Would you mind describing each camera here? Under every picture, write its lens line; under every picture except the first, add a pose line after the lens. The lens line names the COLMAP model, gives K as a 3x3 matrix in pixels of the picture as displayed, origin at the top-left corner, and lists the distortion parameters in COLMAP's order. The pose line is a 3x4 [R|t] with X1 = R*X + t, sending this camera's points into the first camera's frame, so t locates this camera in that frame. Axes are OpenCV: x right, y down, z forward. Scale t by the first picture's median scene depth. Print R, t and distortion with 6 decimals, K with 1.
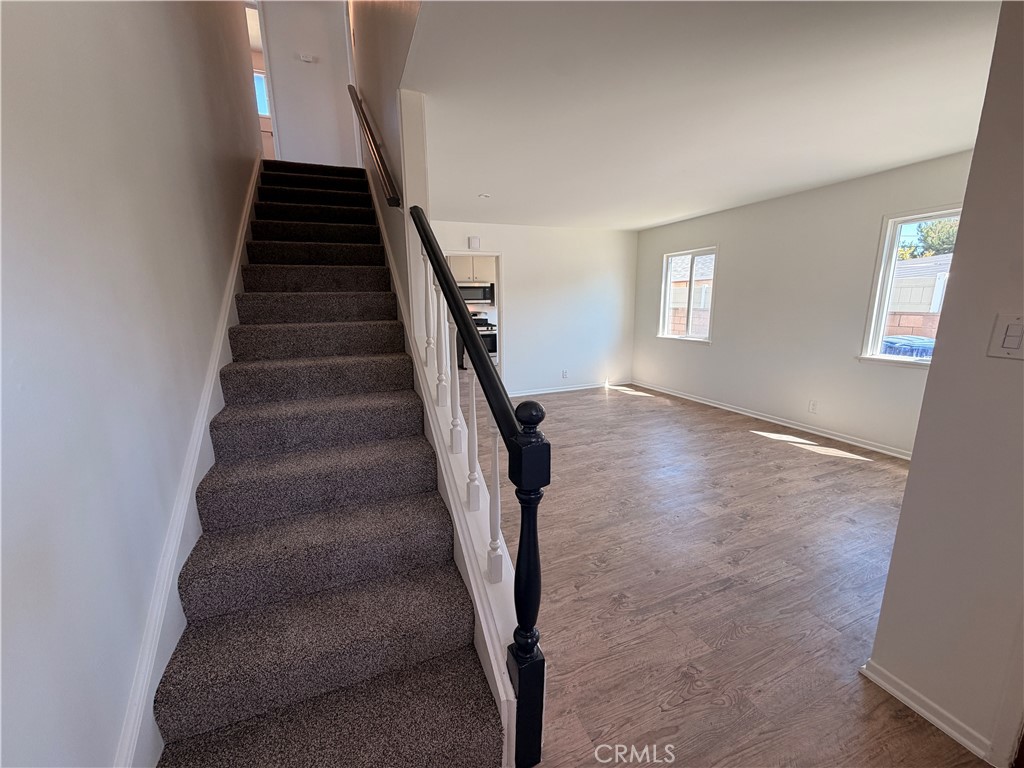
lens RADIAL K [[406.7, 0, 511.7], [0, 406.7, 384.7], [0, 0, 1]] dist [-0.000386, 0.000207]
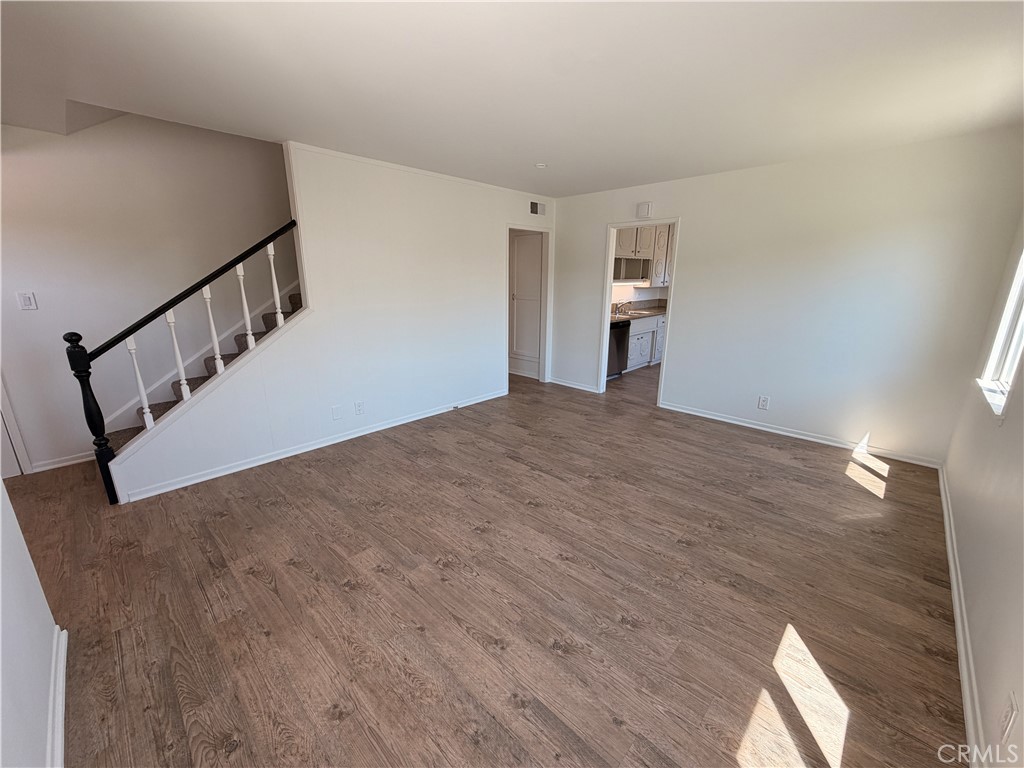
lens RADIAL K [[406.7, 0, 511.4], [0, 406.7, 384.8], [0, 0, 1]] dist [-0.000386, 0.000207]
pose [[0.407753, 0.254015, -0.877048, 0.833029], [-0.193812, 0.962716, 0.188720, -0.157159], [0.892286, 0.093031, 0.441782, 0.589942]]
